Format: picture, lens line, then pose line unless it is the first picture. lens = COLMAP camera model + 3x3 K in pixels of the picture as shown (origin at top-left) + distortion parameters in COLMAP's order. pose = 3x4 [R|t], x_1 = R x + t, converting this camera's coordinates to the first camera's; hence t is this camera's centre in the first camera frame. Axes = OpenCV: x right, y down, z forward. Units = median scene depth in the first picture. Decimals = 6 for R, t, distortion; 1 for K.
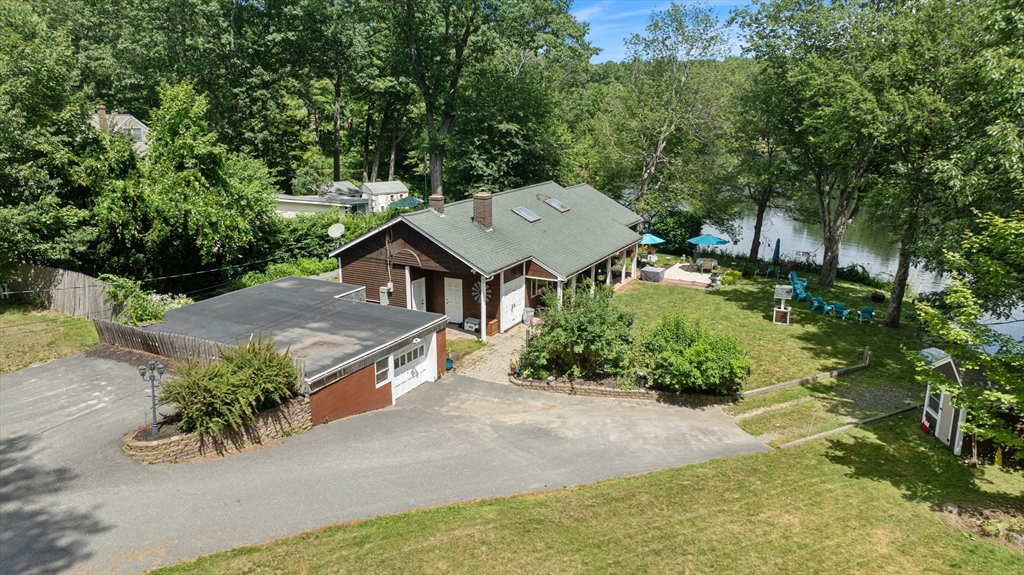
lens RADIAL K [[748.9, 0, 512.0], [0, 748.9, 287.5], [0, 0, 1]] dist [-0.000722, -0.003235]
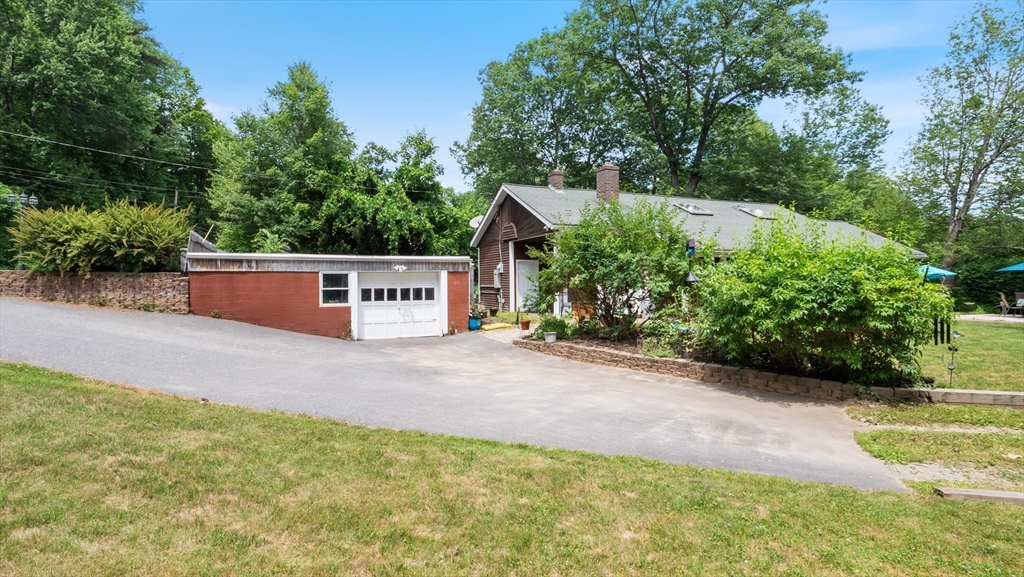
lens RADIAL K [[508.5, 0, 508.4], [0, 508.5, 283.7], [0, 0, 1]] dist [-0.002371, -0.008072]
pose [[0.773733, -0.005071, -0.633492, 0.299747], [-0.153396, 0.968712, -0.195109, 0.170391], [0.614660, 0.248137, 0.748746, 0.641753]]
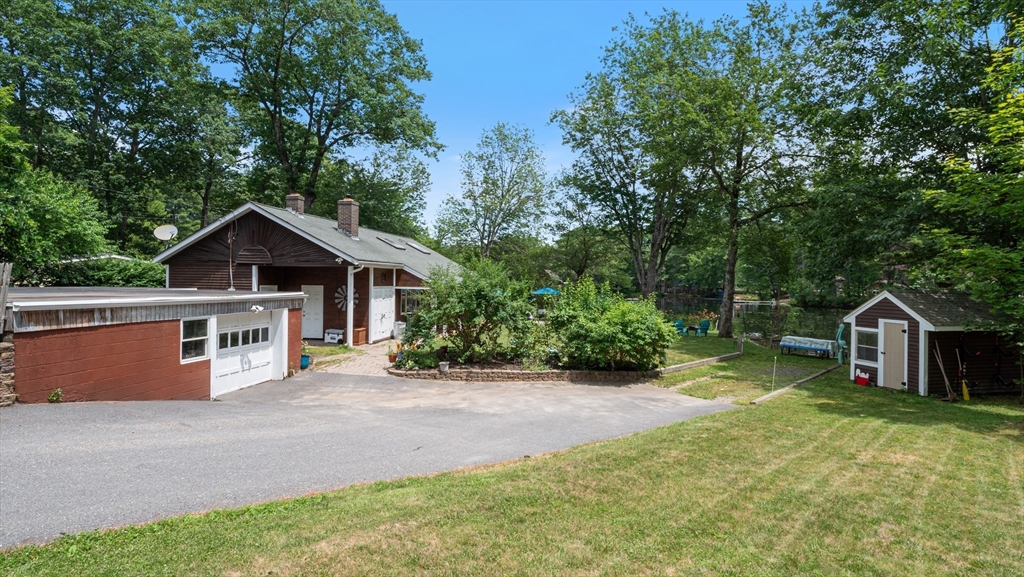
lens RADIAL K [[508.5, 0, 508.4], [0, 508.5, 283.7], [0, 0, 1]] dist [-0.002371, -0.008072]
pose [[0.956885, 0.007176, 0.290379, -0.038368], [0.064092, 0.969839, -0.235169, 0.170327], [-0.283309, 0.243641, 0.927564, 0.464023]]
